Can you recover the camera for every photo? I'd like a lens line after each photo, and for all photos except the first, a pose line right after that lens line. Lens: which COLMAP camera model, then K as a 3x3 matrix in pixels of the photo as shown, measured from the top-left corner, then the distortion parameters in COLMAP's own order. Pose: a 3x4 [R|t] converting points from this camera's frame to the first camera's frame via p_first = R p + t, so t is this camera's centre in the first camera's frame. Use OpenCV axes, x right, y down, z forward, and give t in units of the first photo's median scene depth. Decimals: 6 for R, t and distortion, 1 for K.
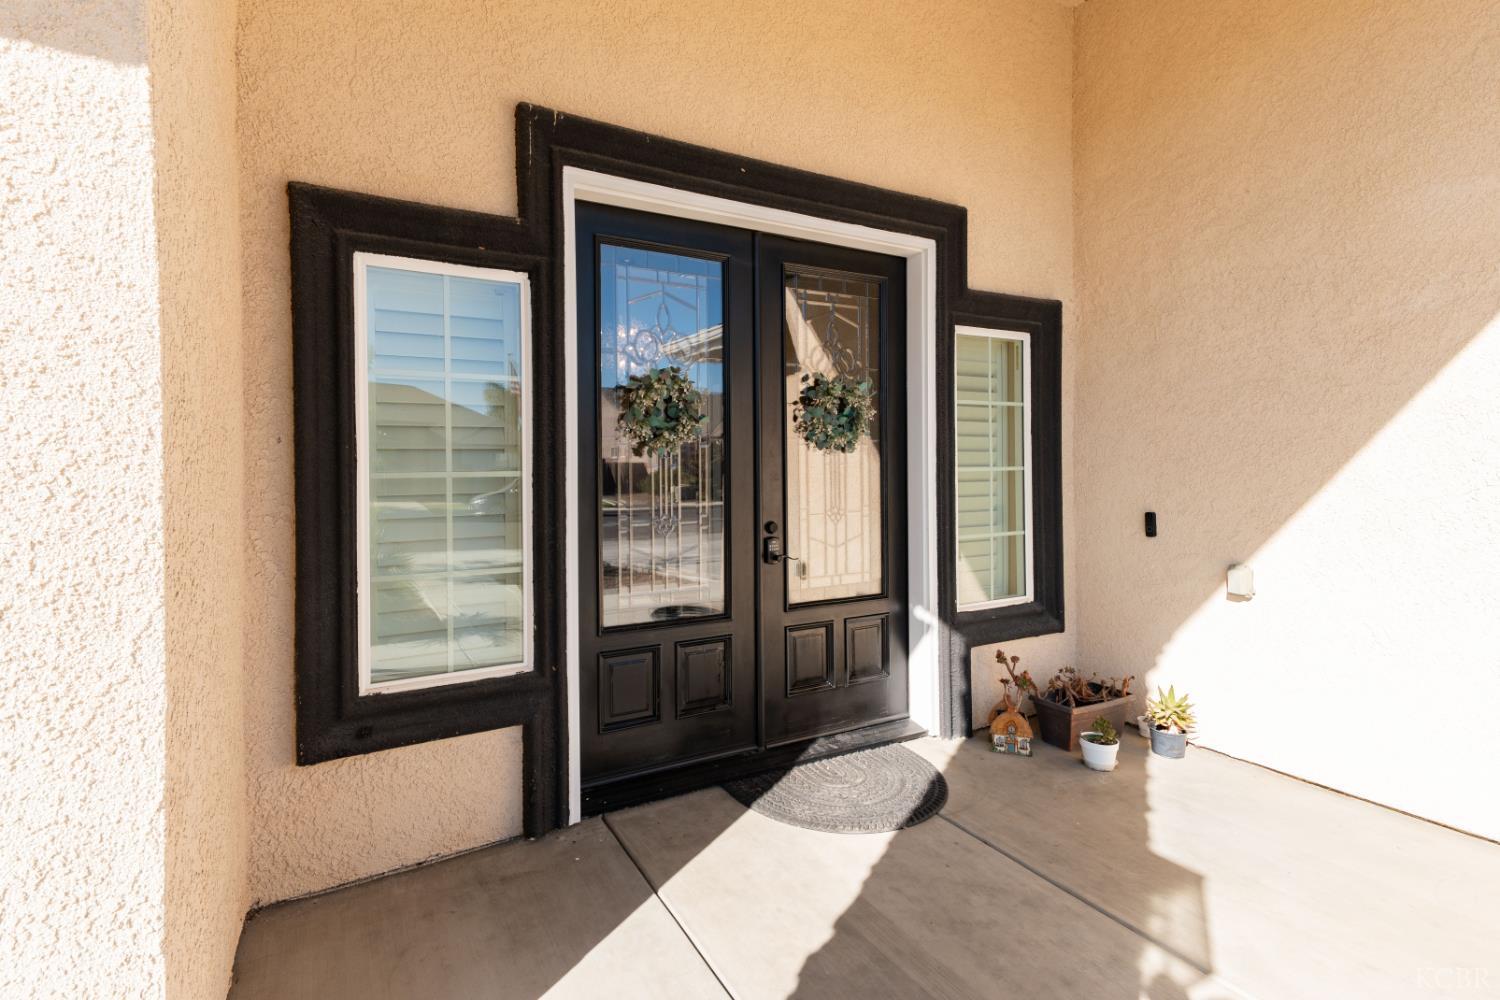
lens RADIAL K [[740.8, 0, 728.1], [0, 740.8, 465.1], [0, 0, 1]] dist [0.042656, -0.000002]
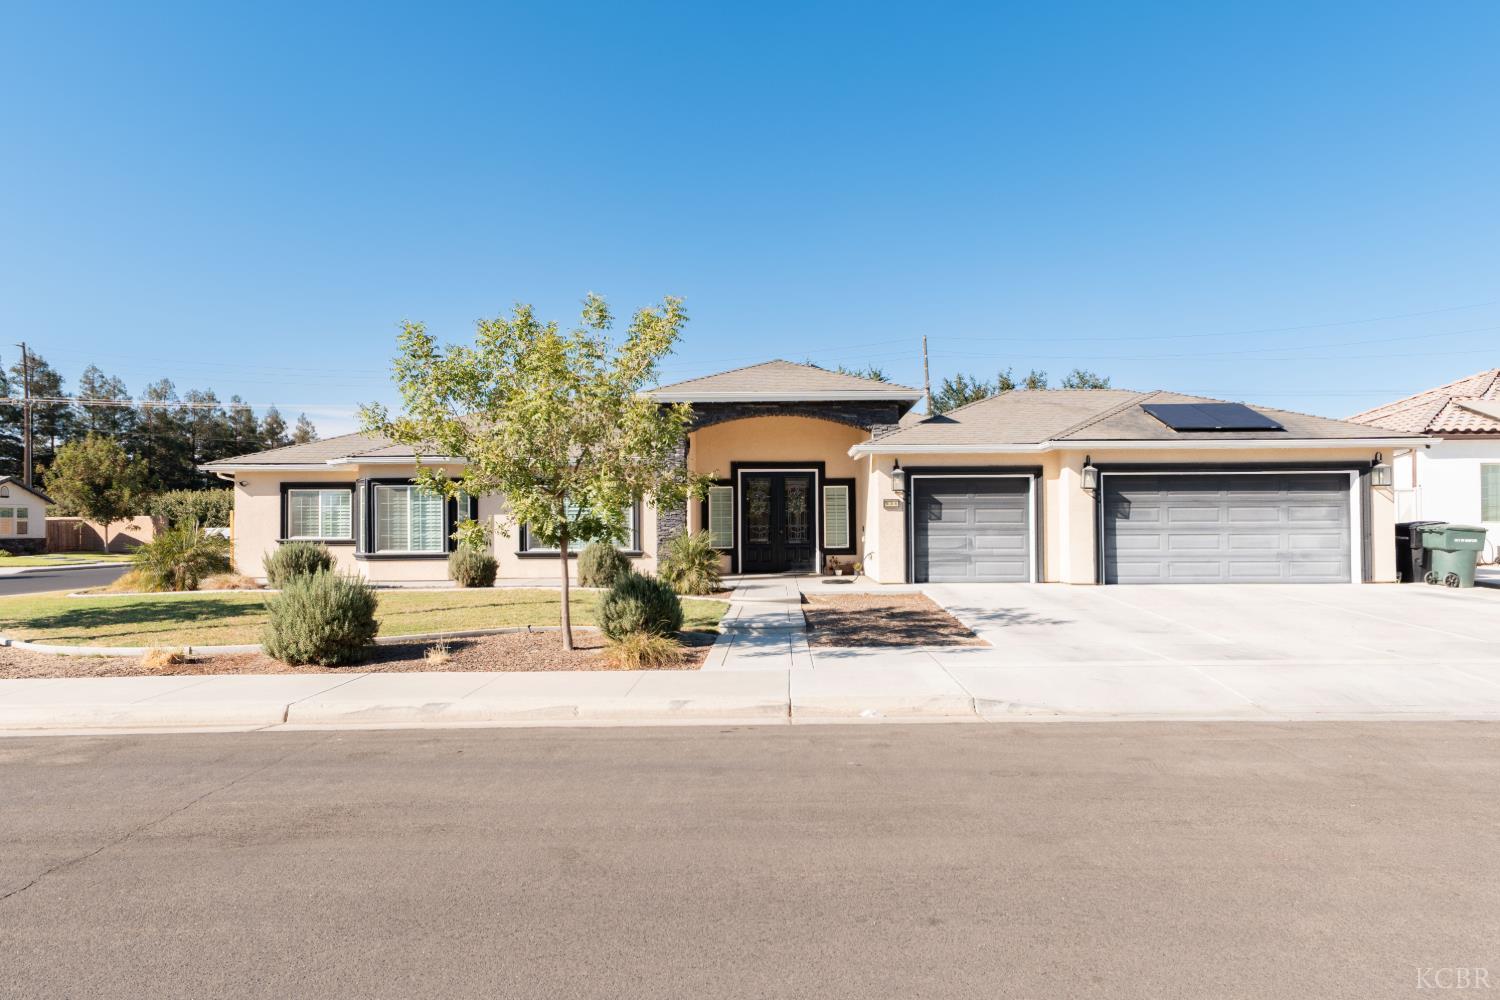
lens RADIAL K [[812.4, 0, 750.0], [0, 812.4, 500.0], [0, 0, 1]] dist [0.000172, -0.000026]
pose [[0.866841, -0.013240, -0.498409, 2.602600], [0.000484, 0.999669, -0.025714, 0.031814], [0.498585, 0.022049, 0.866561, -3.877909]]
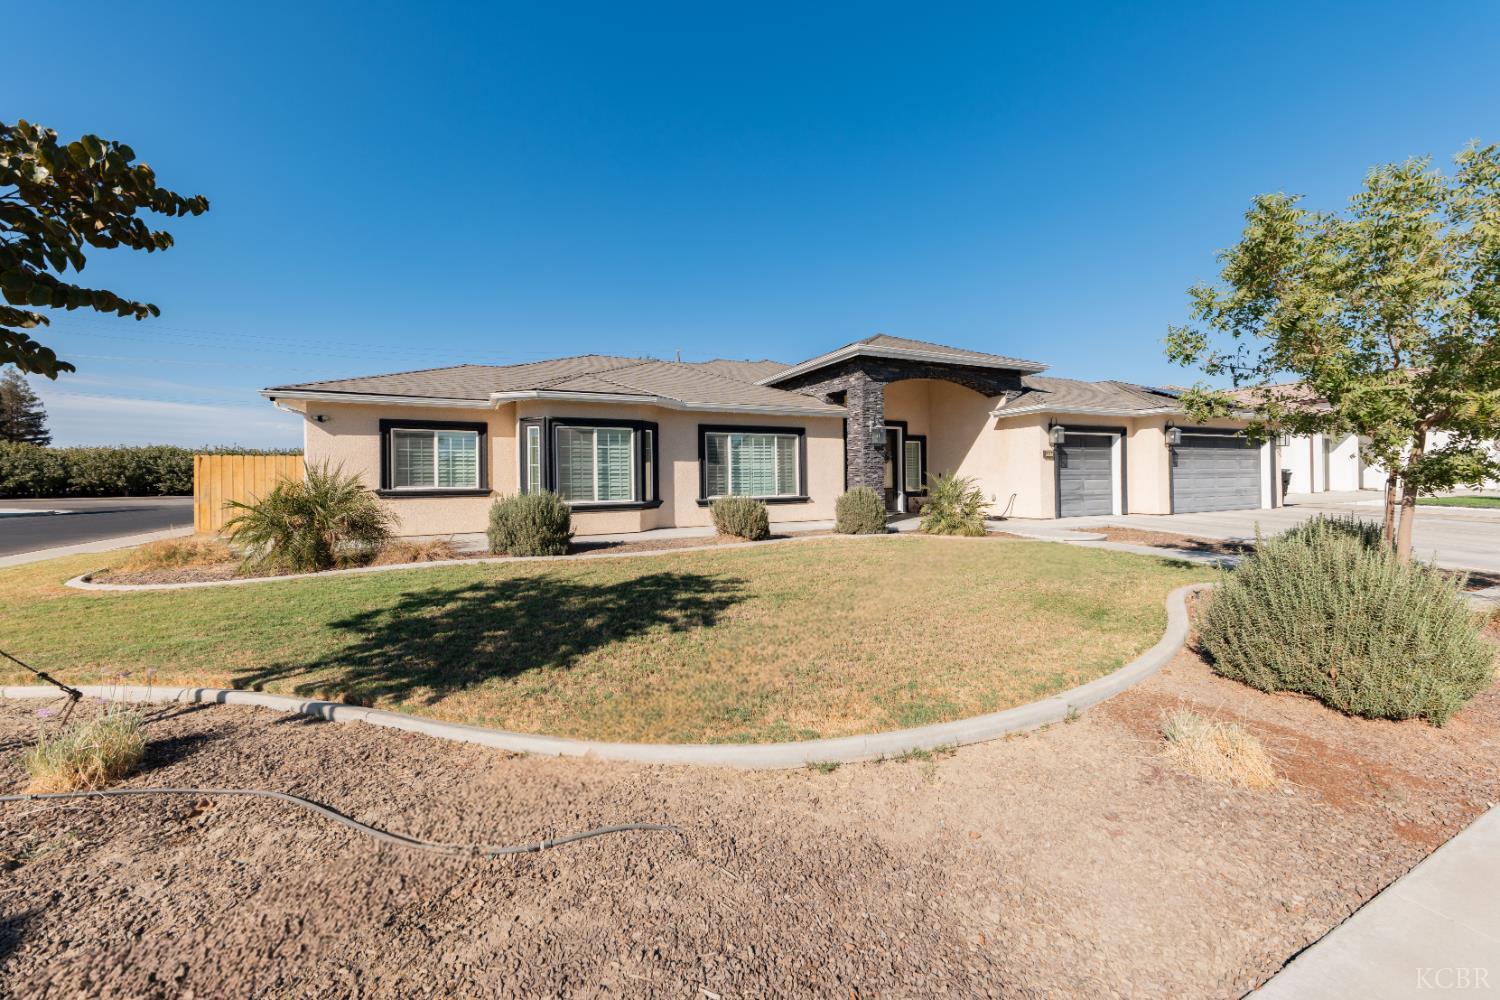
lens RADIAL K [[542.5, 0, 749.6], [0, 542.5, 471.4], [0, 0, 1]] dist [0.000826, 0.000022]
pose [[0.996691, -0.002759, -0.081234, -0.586968], [0.002215, 0.999975, -0.006778, 0.074647], [0.081251, 0.006575, 0.996672, -3.466075]]
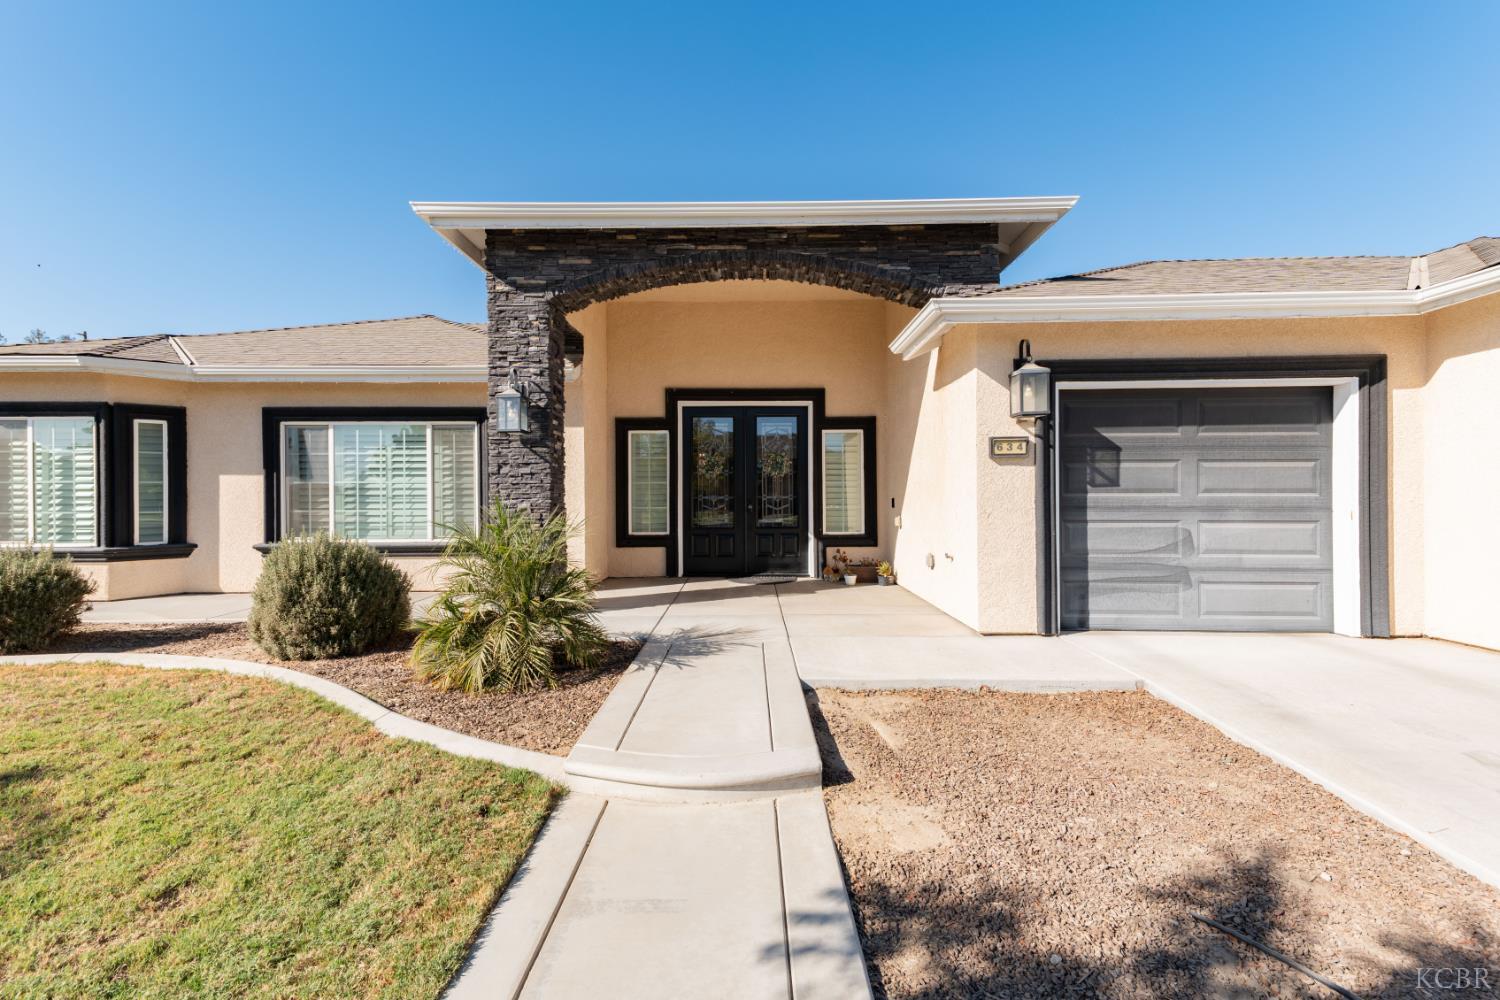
lens RADIAL K [[646.4, 0, 721.5], [0, 646.4, 489.3], [0, 0, 1]] dist [0.021356, 0.000055]
pose [[0.862938, 0.000754, -0.505310, 1.272914], [-0.002496, 0.999993, -0.002772, 0.041535], [0.505304, 0.003653, 0.862934, -1.334921]]
